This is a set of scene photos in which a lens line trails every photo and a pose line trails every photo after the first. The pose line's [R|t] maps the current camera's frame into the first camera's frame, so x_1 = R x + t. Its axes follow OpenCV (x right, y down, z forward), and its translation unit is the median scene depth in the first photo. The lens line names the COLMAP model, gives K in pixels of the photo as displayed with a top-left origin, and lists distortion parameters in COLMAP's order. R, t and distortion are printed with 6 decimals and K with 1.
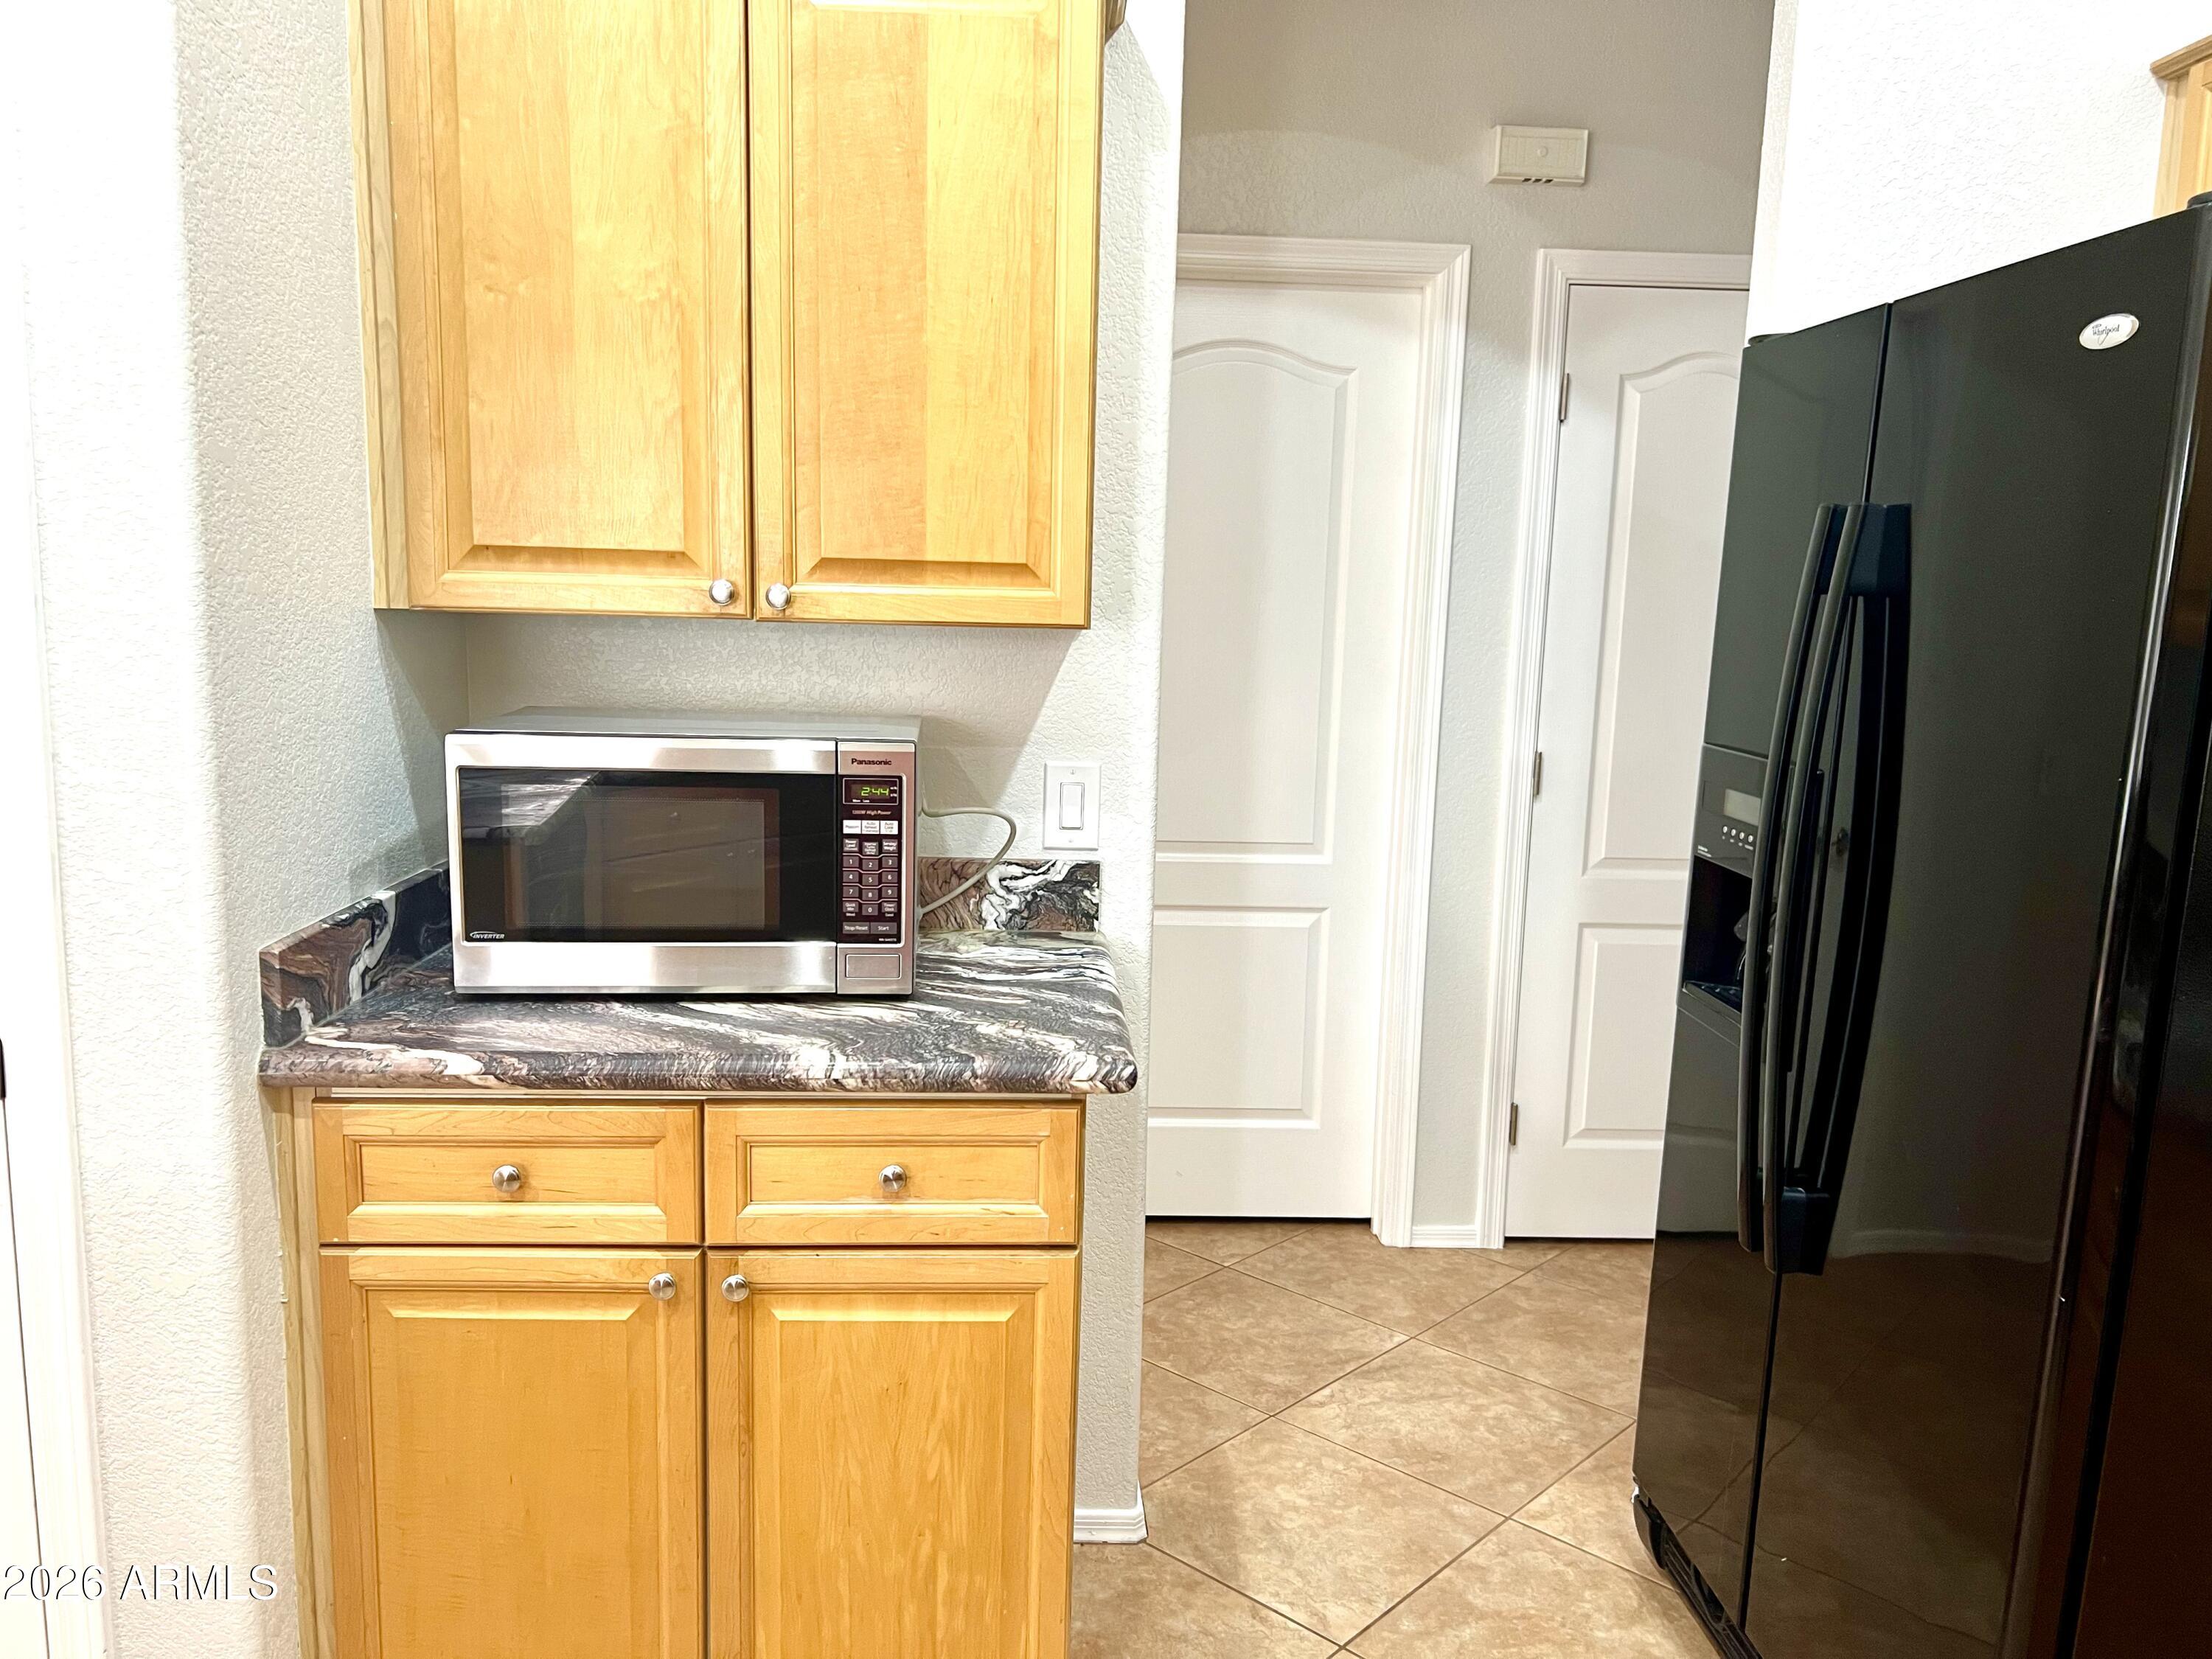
lens RADIAL K [[1672.1, 0, 1112.9], [0, 1672.1, 858.4], [0, 0, 1]] dist [0.052048, -0.065971]
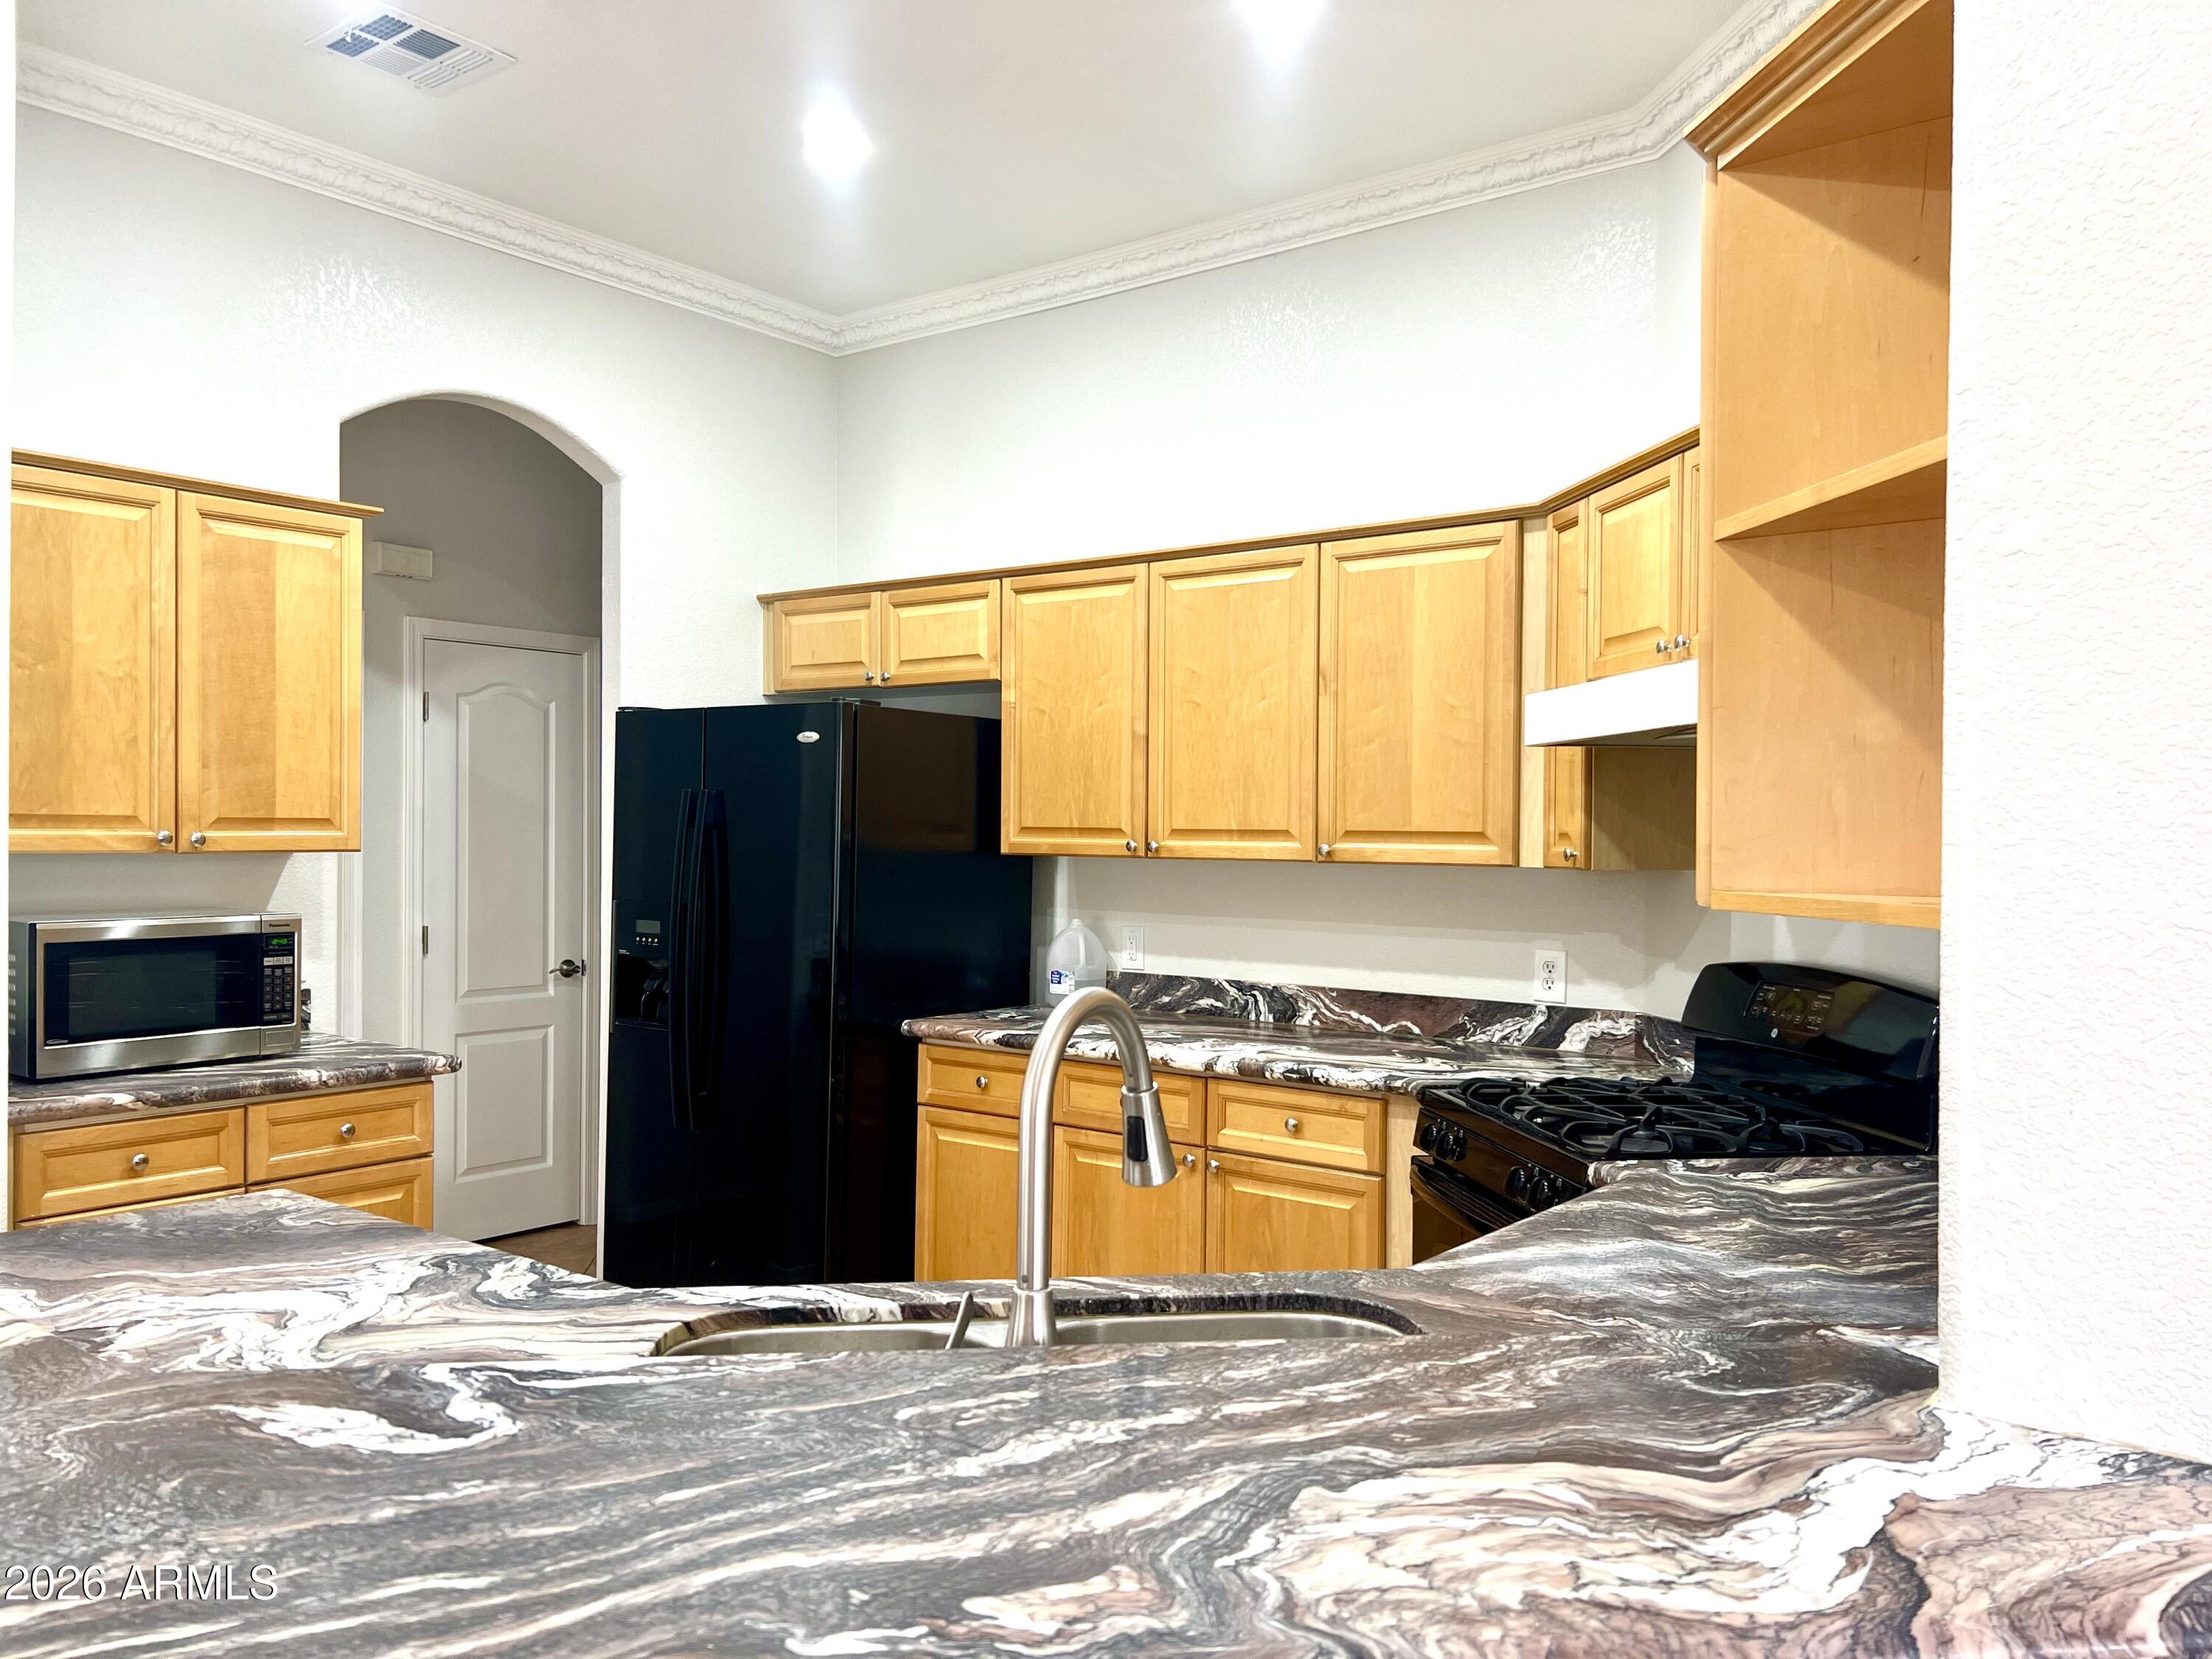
lens RADIAL K [[1672.1, 0, 1084.4], [0, 1672.1, 840.9], [0, 0, 1]] dist [0.052048, -0.065971]
pose [[0.655791, -0.024054, 0.754559, -0.961384], [0.127096, 0.988744, -0.078940, 0.110406], [-0.744167, 0.147669, 0.651467, -0.897686]]
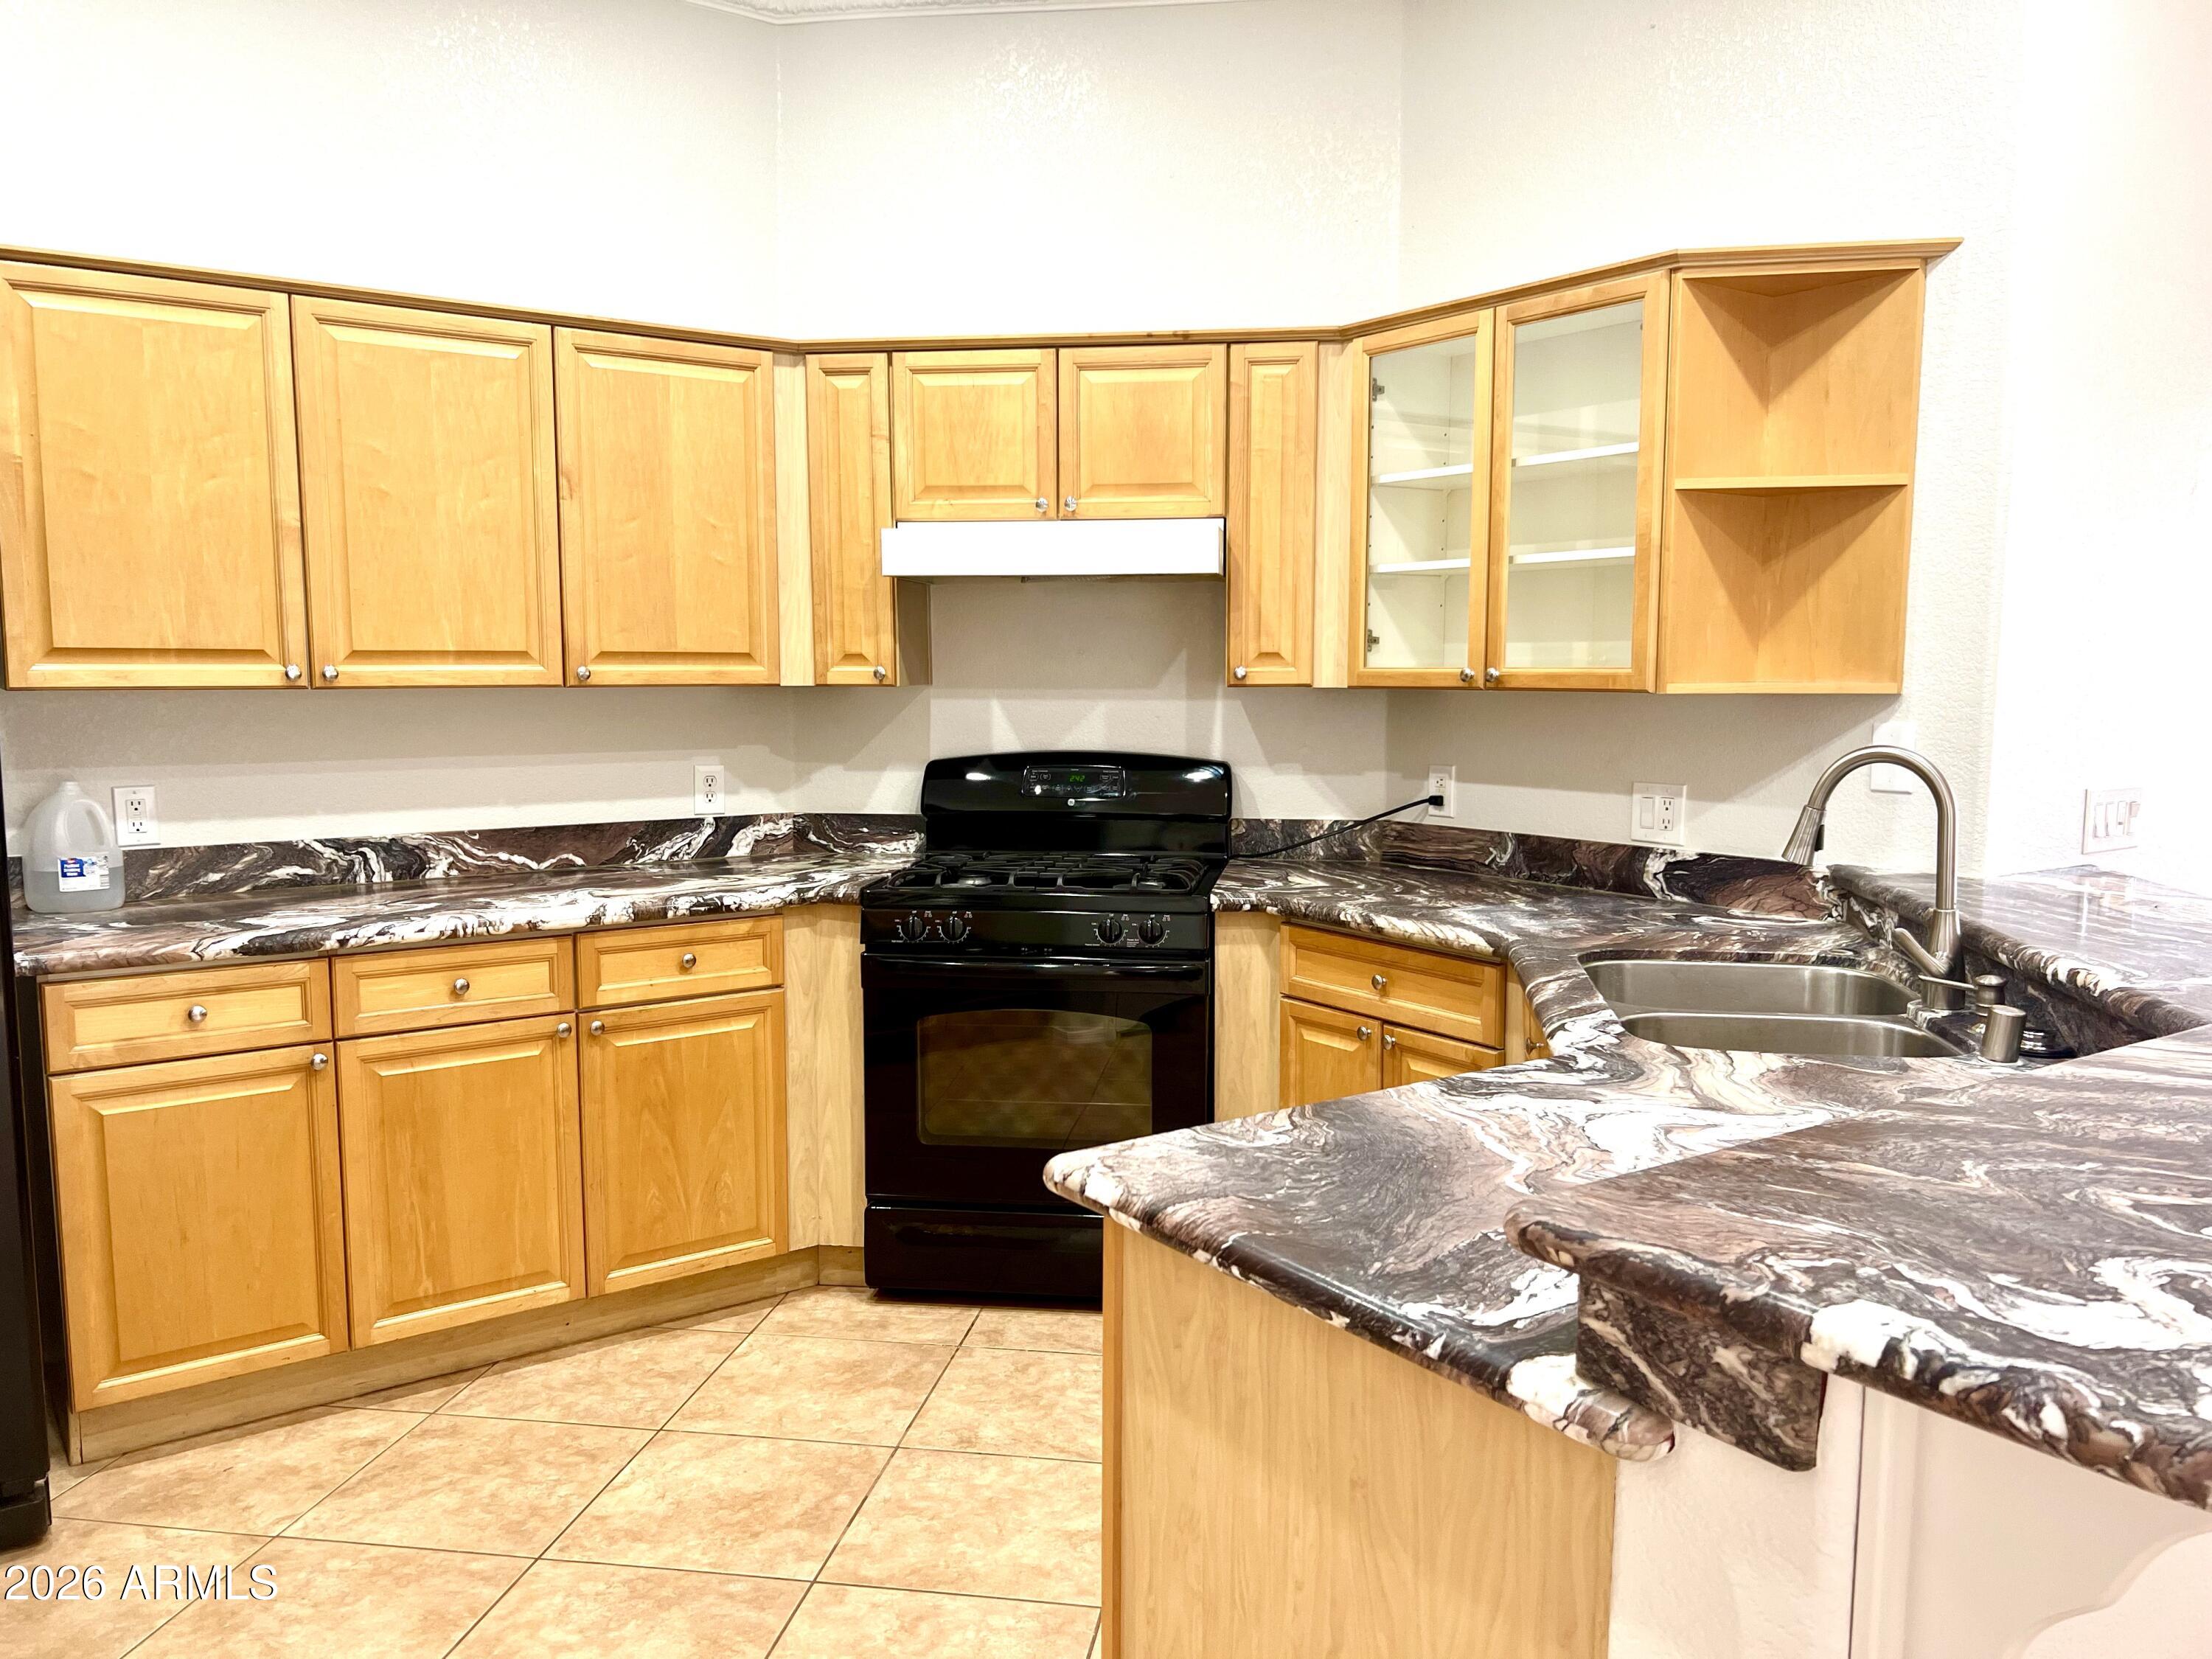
lens RADIAL K [[1672.1, 0, 1140.0], [0, 1672.1, 864.0], [0, 0, 1]] dist [0.052048, -0.065971]
pose [[-0.556337, -0.125813, 0.821377, -1.148738], [0.119052, 0.966206, 0.228633, -0.151554], [-0.822384, 0.224983, -0.522558, 0.727331]]
